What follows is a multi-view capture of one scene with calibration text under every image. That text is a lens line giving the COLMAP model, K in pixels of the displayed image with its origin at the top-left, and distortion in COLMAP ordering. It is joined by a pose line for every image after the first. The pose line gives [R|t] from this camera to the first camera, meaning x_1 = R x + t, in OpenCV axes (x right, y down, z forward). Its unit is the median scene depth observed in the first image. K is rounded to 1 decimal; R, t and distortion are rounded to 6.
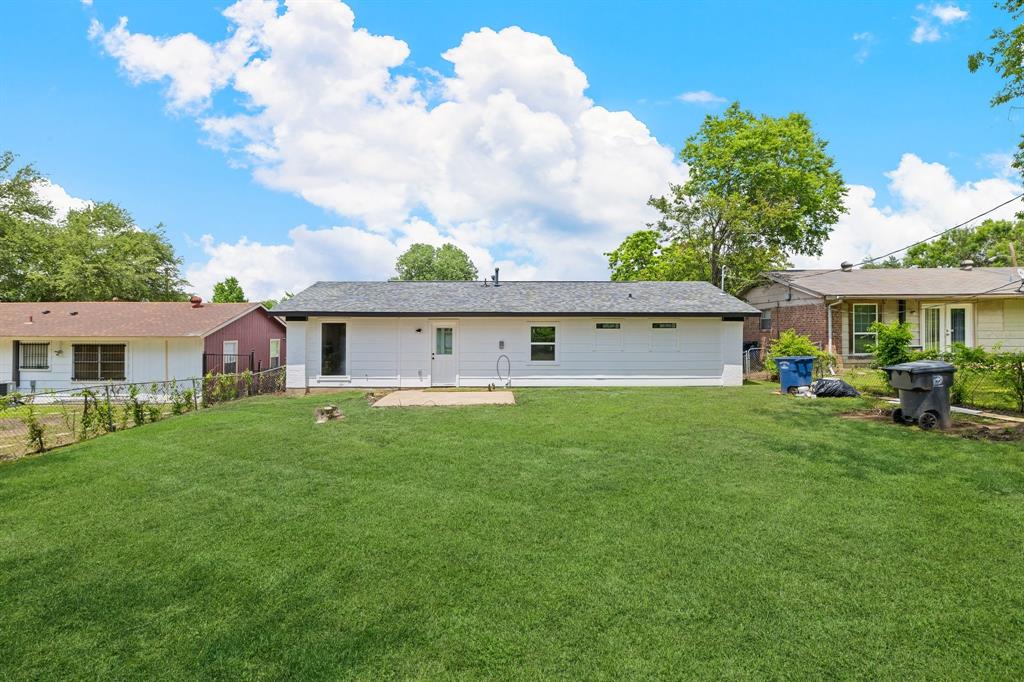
lens RADIAL K [[487.8, 0, 514.0], [0, 487.8, 326.1], [0, 0, 1]] dist [-0.003554, 0.000017]
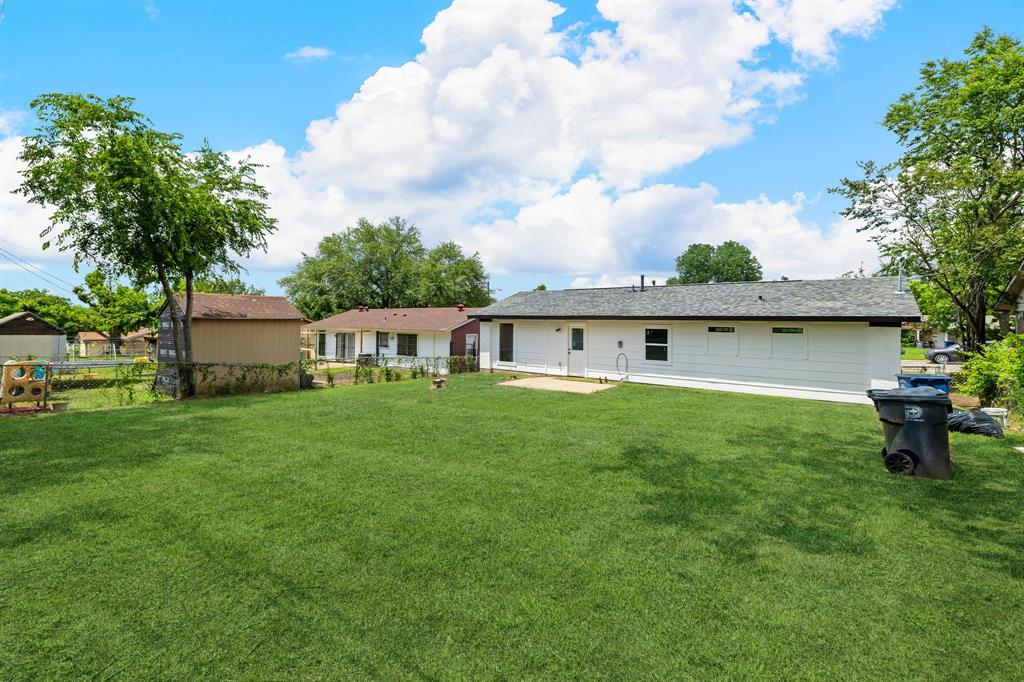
lens RADIAL K [[452.2, 0, 510.0], [0, 452.2, 318.4], [0, 0, 1]] dist [0.000542, 0.000145]
pose [[0.774001, 0.004632, -0.633167, 0.443627], [-0.008616, 0.999958, -0.003216, -0.016565], [0.633125, 0.007945, 0.774009, 0.016161]]
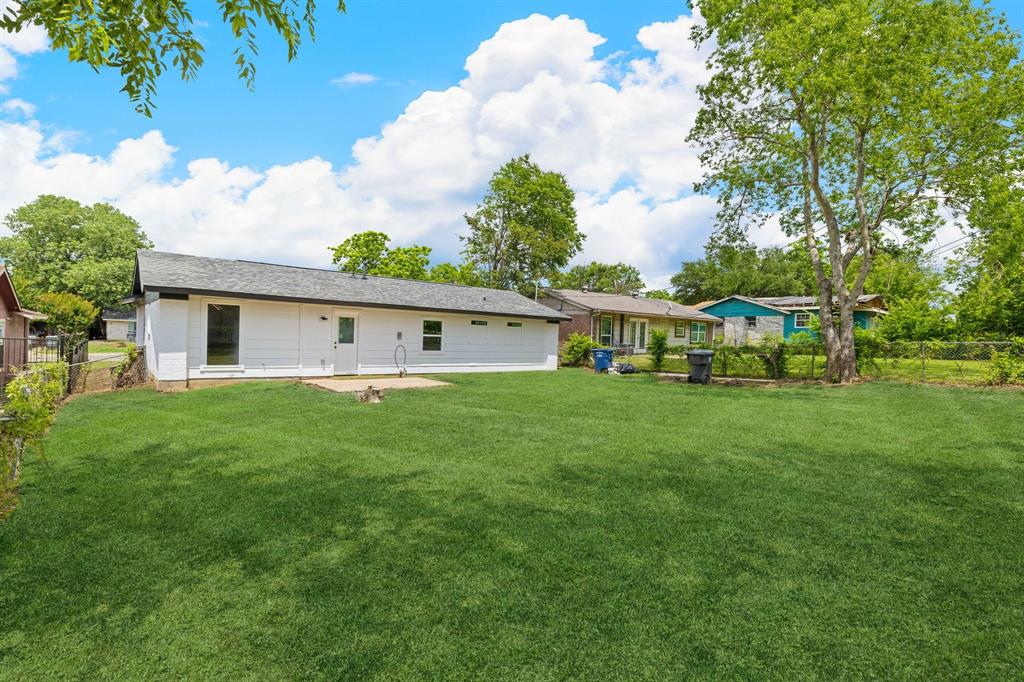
lens RADIAL K [[492.2, 0, 512.0], [0, 492.2, 341.0], [0, 0, 1]] dist [-0.002525, -0.000108]
pose [[0.772801, 0.022613, 0.634245, -0.525209], [-0.042784, 0.998948, 0.016514, 0.021322], [-0.633205, -0.039897, 0.772955, -0.006434]]
